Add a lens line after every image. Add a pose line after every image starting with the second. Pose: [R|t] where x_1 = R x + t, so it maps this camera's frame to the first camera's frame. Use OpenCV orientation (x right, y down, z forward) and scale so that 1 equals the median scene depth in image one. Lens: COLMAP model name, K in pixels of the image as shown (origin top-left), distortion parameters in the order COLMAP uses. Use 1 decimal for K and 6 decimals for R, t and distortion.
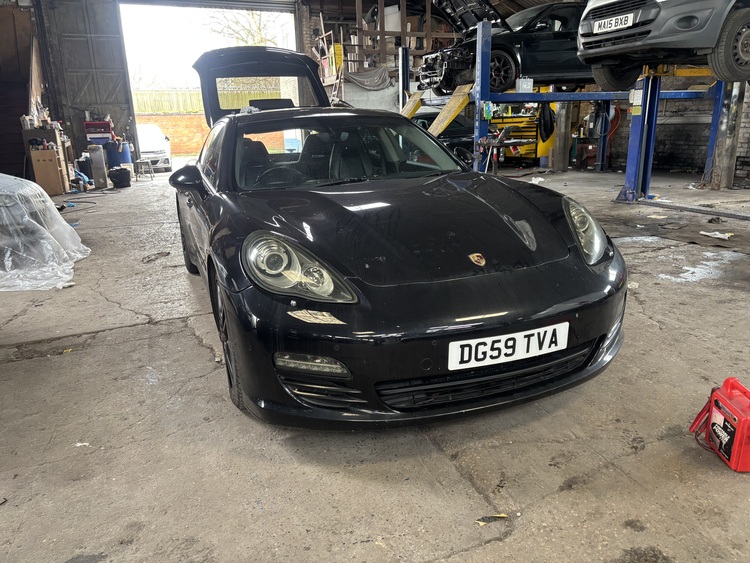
lens RADIAL K [[576.5, 0, 373.2], [0, 576.5, 283.1], [0, 0, 1]] dist [0.035558, -0.033316]
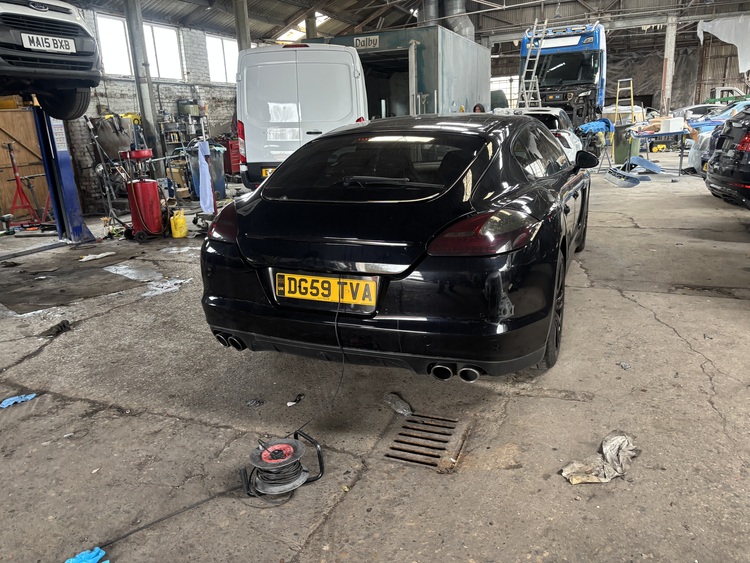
lens RADIAL K [[576.5, 0, 375.5], [0, 576.5, 281.0], [0, 0, 1]] dist [0.035558, -0.033316]
pose [[-0.728151, -0.115407, 0.675631, -0.774489], [0.252912, 0.870924, 0.421338, -0.531900], [-0.637049, 0.477673, -0.604977, 1.924204]]
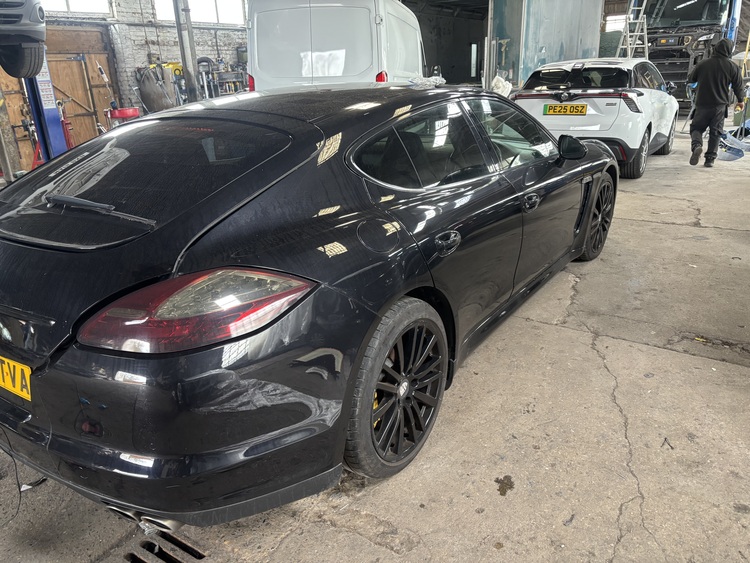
lens RADIAL K [[576.5, 0, 374.3], [0, 576.5, 285.7], [0, 0, 1]] dist [0.035558, -0.033316]
pose [[-0.574809, -0.229583, 0.785421, -0.804707], [0.279884, 0.846784, 0.452352, -0.436793], [-0.768934, 0.479843, -0.422483, 1.508497]]
